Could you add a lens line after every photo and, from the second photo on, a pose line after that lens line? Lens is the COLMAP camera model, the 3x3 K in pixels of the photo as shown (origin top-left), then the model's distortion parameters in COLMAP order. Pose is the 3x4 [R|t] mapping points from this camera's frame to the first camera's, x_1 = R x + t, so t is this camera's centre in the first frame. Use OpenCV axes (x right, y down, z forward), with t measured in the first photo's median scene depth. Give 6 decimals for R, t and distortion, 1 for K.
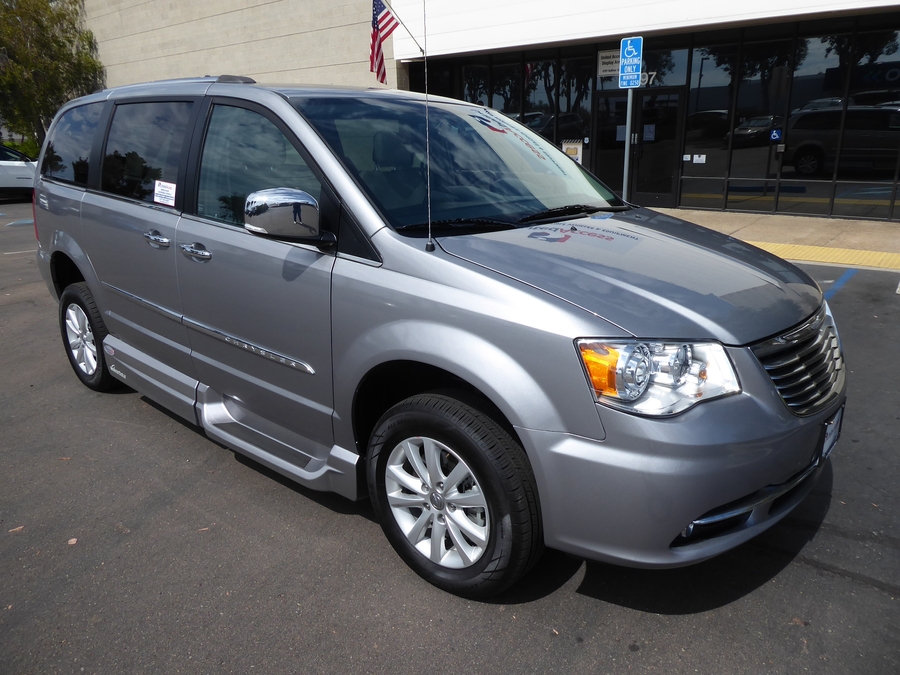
lens RADIAL K [[635.9, 0, 451.2], [0, 635.9, 332.8], [0, 0, 1]] dist [-0.009836, -0.010617]
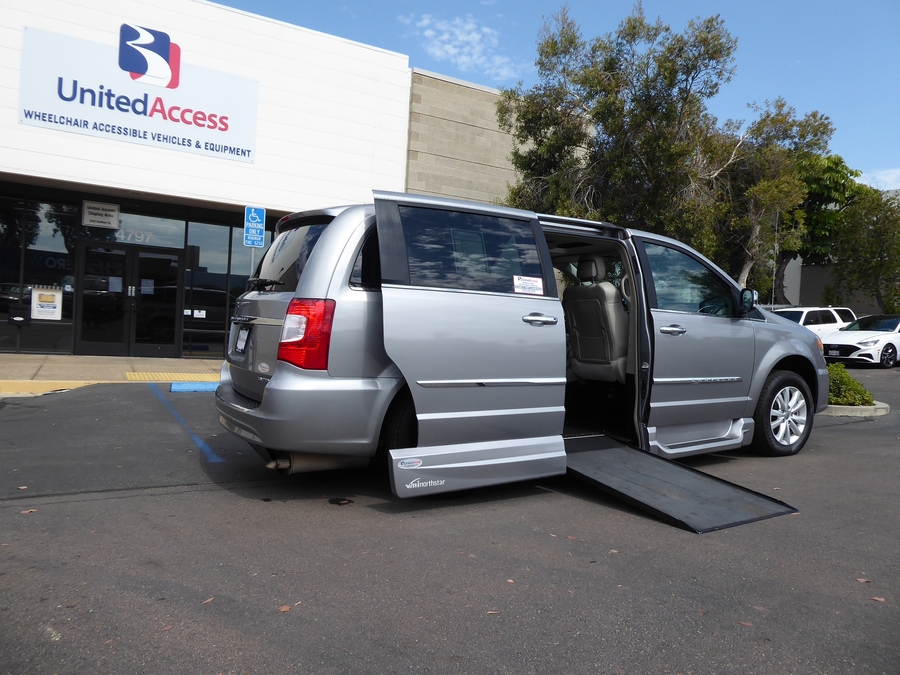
lens RADIAL K [[662.7, 0, 431.0], [0, 662.7, 340.6], [0, 0, 1]] dist [0.002337, 0.006654]
pose [[0.378529, 0.029182, 0.925129, -0.735378], [0.218138, 0.968536, -0.119805, -0.001914], [-0.899518, 0.247156, 0.360253, 0.317861]]
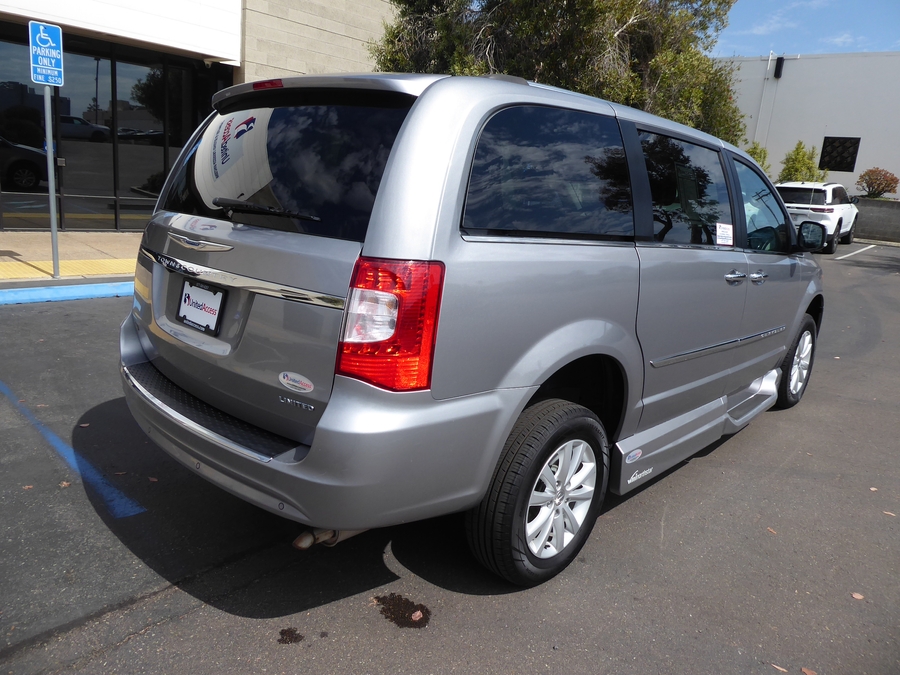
lens RADIAL K [[655.0, 0, 450.0], [0, 655.0, 337.5], [0, 0, 1]] dist [-0.003341, -0.003551]
pose [[0.051995, -0.208472, 0.976645, -0.585531], [0.213681, 0.957641, 0.193040, -0.132400], [-0.975519, 0.198653, 0.094339, 0.497605]]
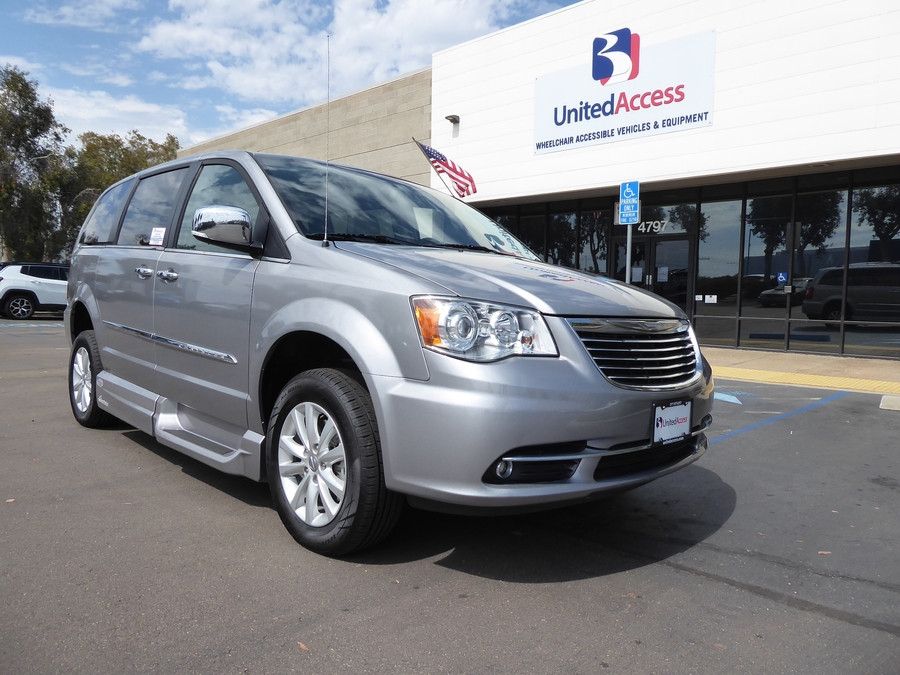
lens RADIAL K [[637.6, 0, 445.4], [0, 637.6, 328.8], [0, 0, 1]] dist [-0.006477, -0.004257]
pose [[0.994818, 0.046759, -0.090282, 0.078036], [-0.067524, 0.967710, -0.242852, 0.075745], [0.076011, 0.247690, 0.965853, -0.034956]]
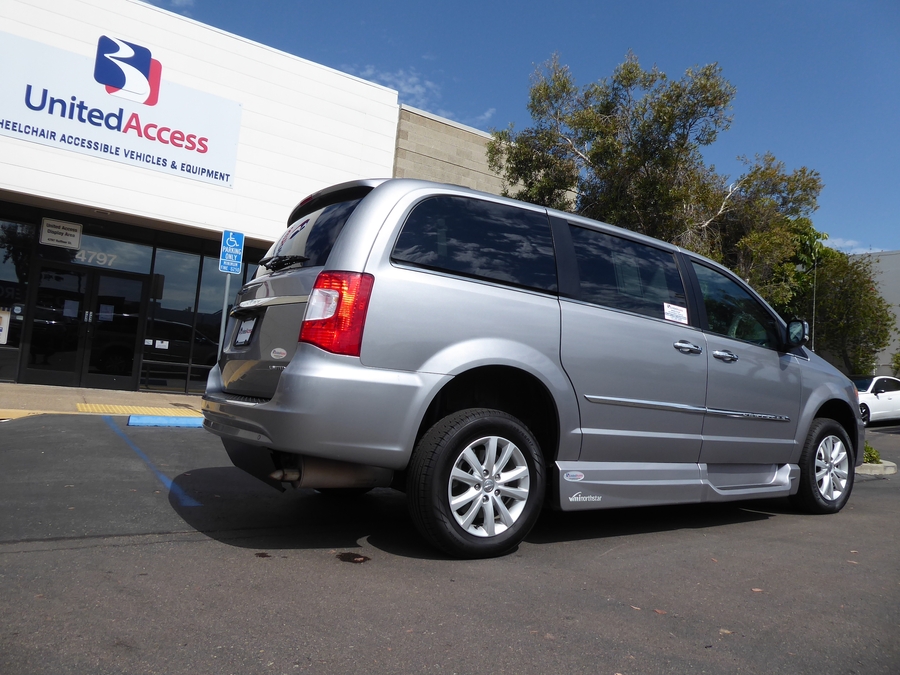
lens RADIAL K [[661.4, 0, 438.7], [0, 661.4, 336.4], [0, 0, 1]] dist [0.006880, -0.009329]
pose [[0.307853, 0.116829, 0.944234, -0.682825], [0.192313, 0.964306, -0.182013, -0.005710], [-0.931795, 0.237622, 0.274397, 0.389256]]
